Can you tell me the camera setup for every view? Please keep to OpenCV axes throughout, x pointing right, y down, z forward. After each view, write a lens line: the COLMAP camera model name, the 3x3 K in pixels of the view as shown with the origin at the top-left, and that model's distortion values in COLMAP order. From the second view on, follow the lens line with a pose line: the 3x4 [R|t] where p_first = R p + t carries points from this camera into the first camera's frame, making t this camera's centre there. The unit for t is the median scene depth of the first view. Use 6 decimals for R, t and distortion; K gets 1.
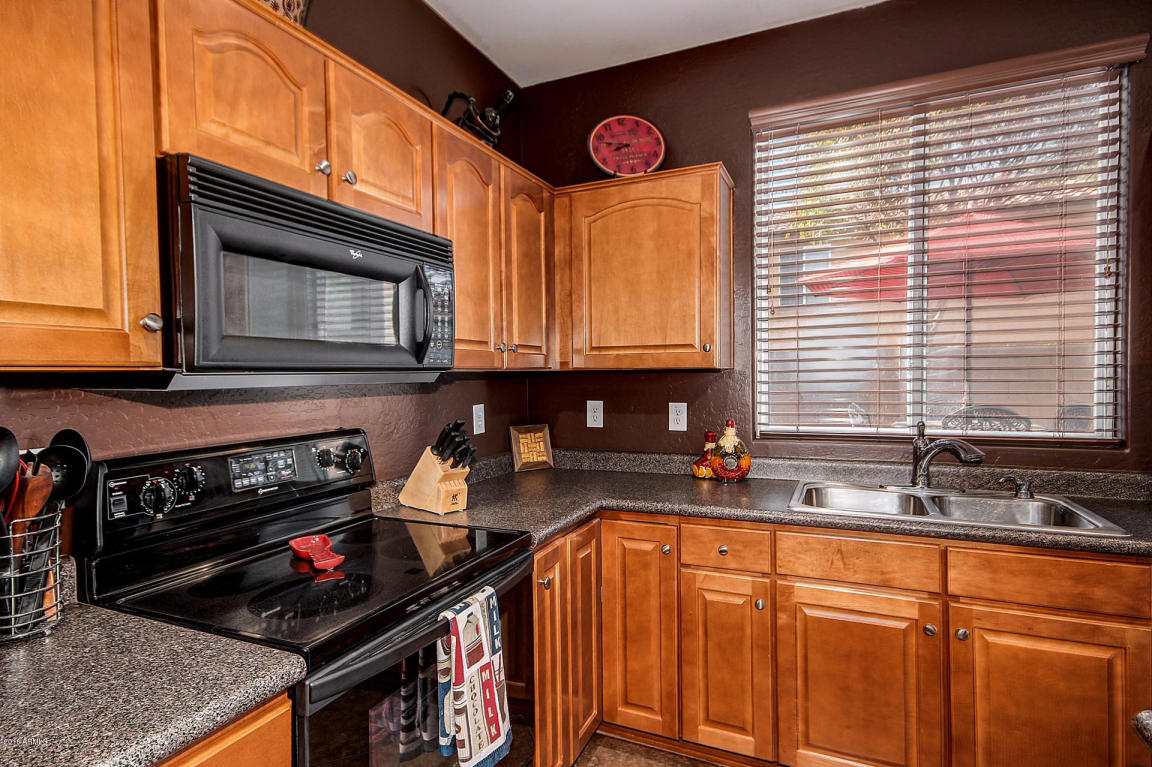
lens RADIAL K [[592.8, 0, 576.0], [0, 592.8, 383.5], [0, 0, 1]] dist [0.013155, -0.000720]
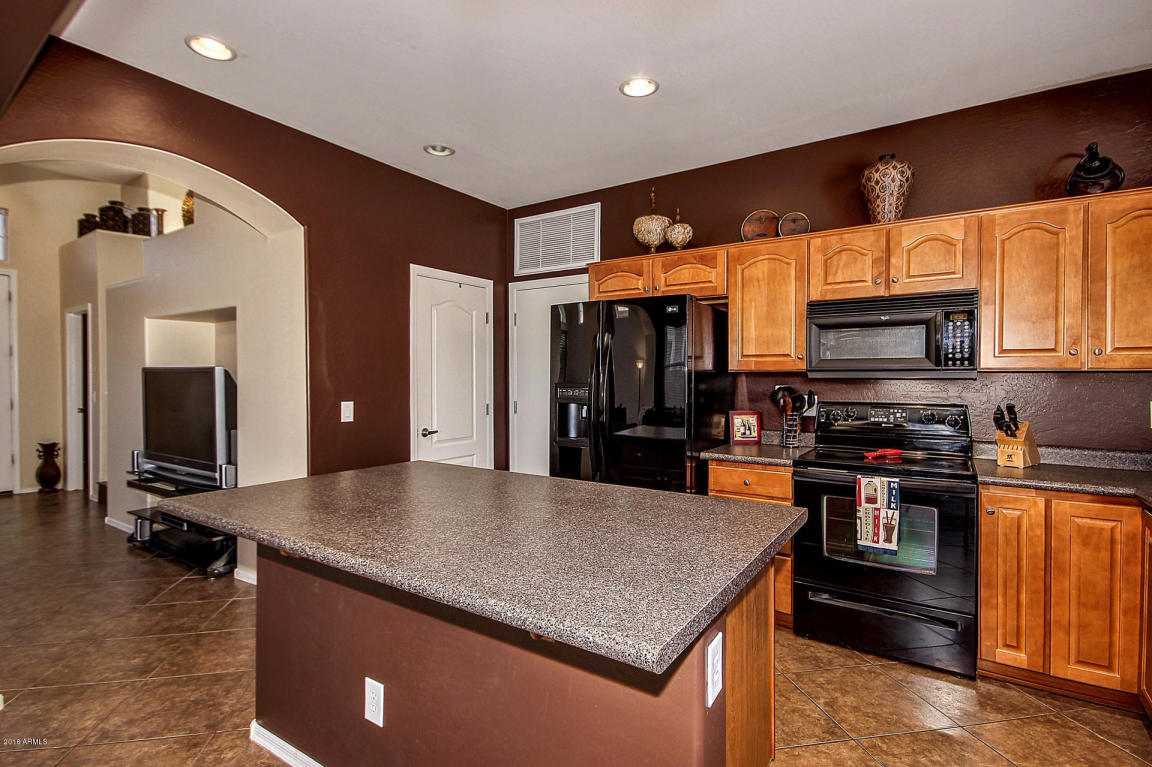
lens RADIAL K [[549.6, 0, 578.0], [0, 549.6, 380.2], [0, 0, 1]] dist [0.001683, -0.010503]
pose [[-0.164857, 0.020802, -0.986098, 1.313444], [-0.012792, 0.999648, 0.023227, -0.015694], [0.986235, 0.016443, -0.164532, 0.163658]]
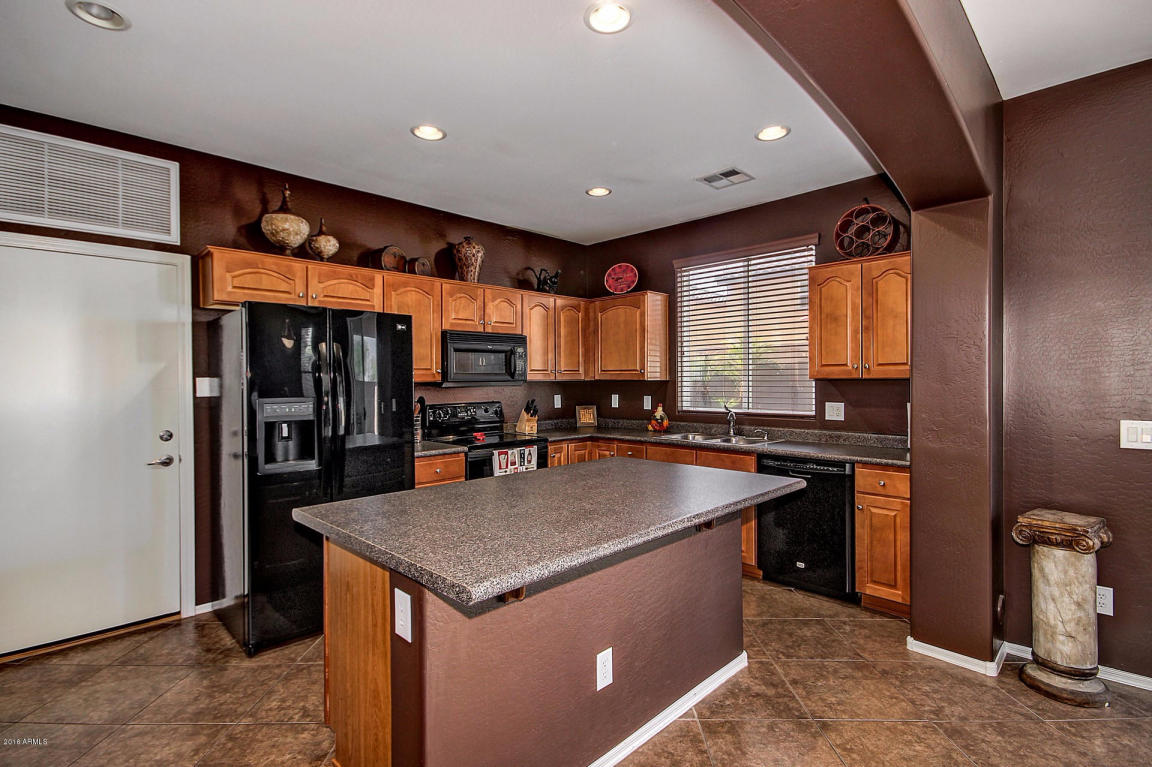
lens RADIAL K [[549.6, 0, 578.0], [0, 549.6, 380.2], [0, 0, 1]] dist [0.001683, -0.010503]
pose [[0.937093, 0.007938, -0.348989, 0.866718], [-0.011335, 0.999906, -0.007693, -0.008159], [0.348895, 0.011165, 0.937095, -1.274027]]
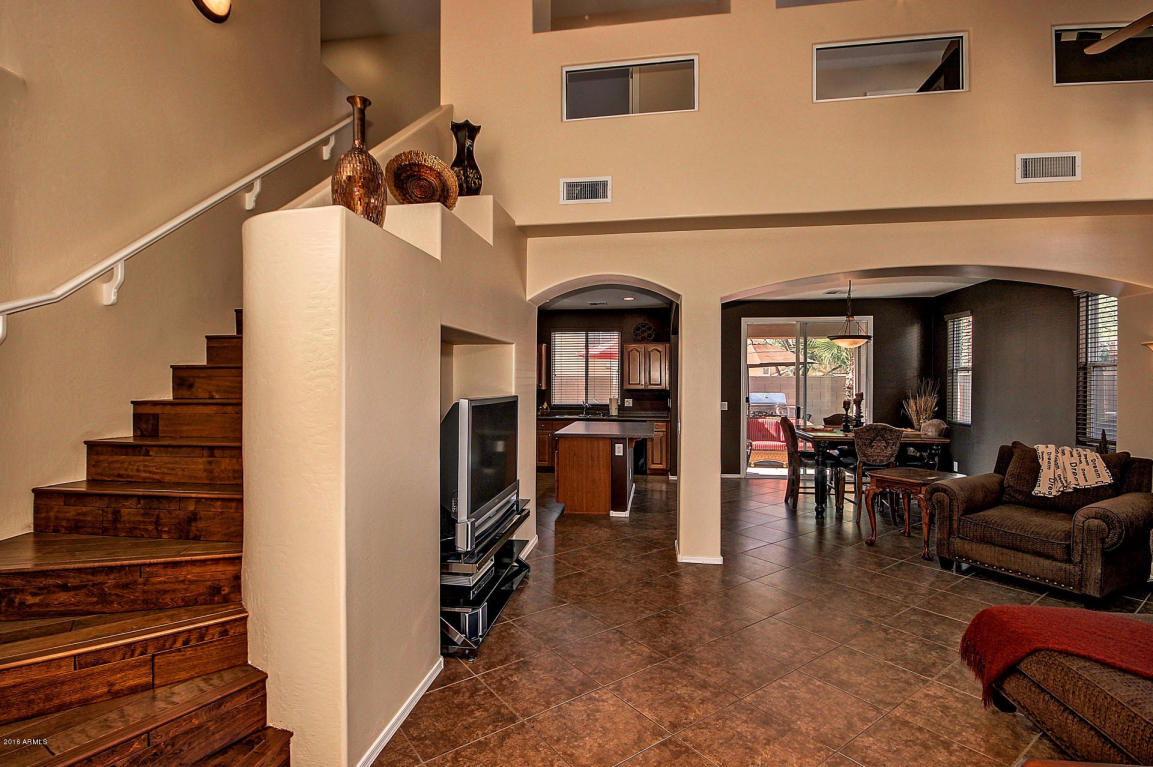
lens RADIAL K [[533.2, 0, 576.0], [0, 533.2, 387.4], [0, 0, 1]] dist [-0.001583, -0.008898]
pose [[0.967490, 0.018963, 0.252197, -0.640484], [-0.016160, 0.999783, -0.013183, 0.016910], [-0.252392, 0.008679, 0.967586, -3.551882]]
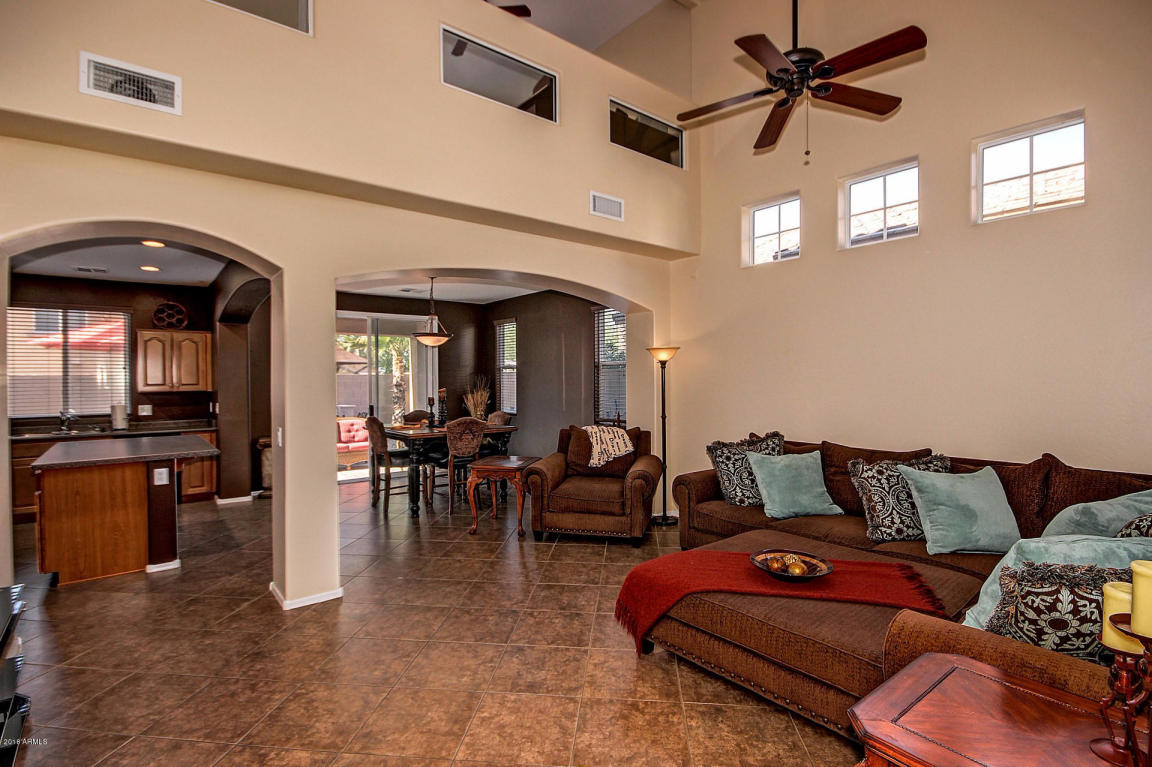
lens RADIAL K [[532.8, 0, 575.5], [0, 532.8, 387.4], [0, 0, 1]] dist [-0.001583, -0.008898]
pose [[0.472458, 0.001343, 0.881352, -0.718299], [0.017061, 0.999798, -0.010670, 0.017530], [-0.881188, 0.020078, 0.472339, -3.219893]]
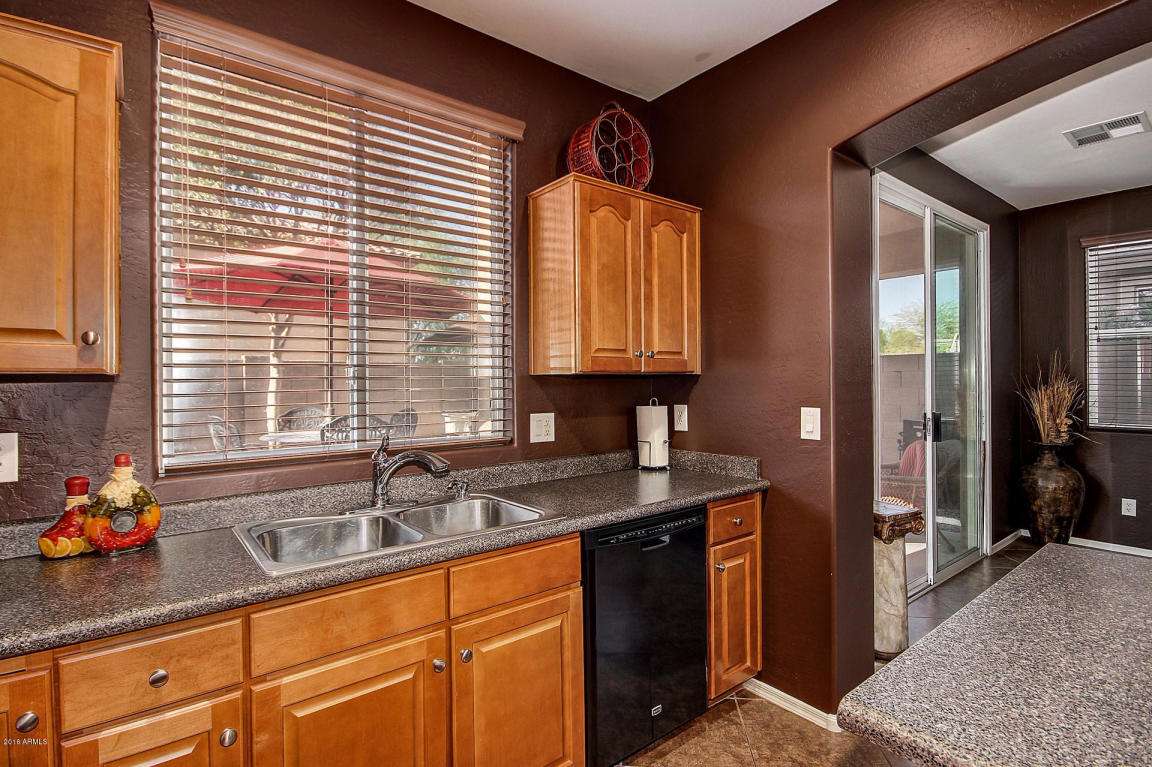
lens RADIAL K [[549.6, 0, 578.0], [0, 549.6, 380.2], [0, 0, 1]] dist [0.001683, -0.010503]
pose [[0.465712, 0.012015, 0.884855, -0.041853], [0.016854, 0.999606, -0.022443, 0.003320], [-0.884776, 0.025366, 0.465326, 0.367892]]
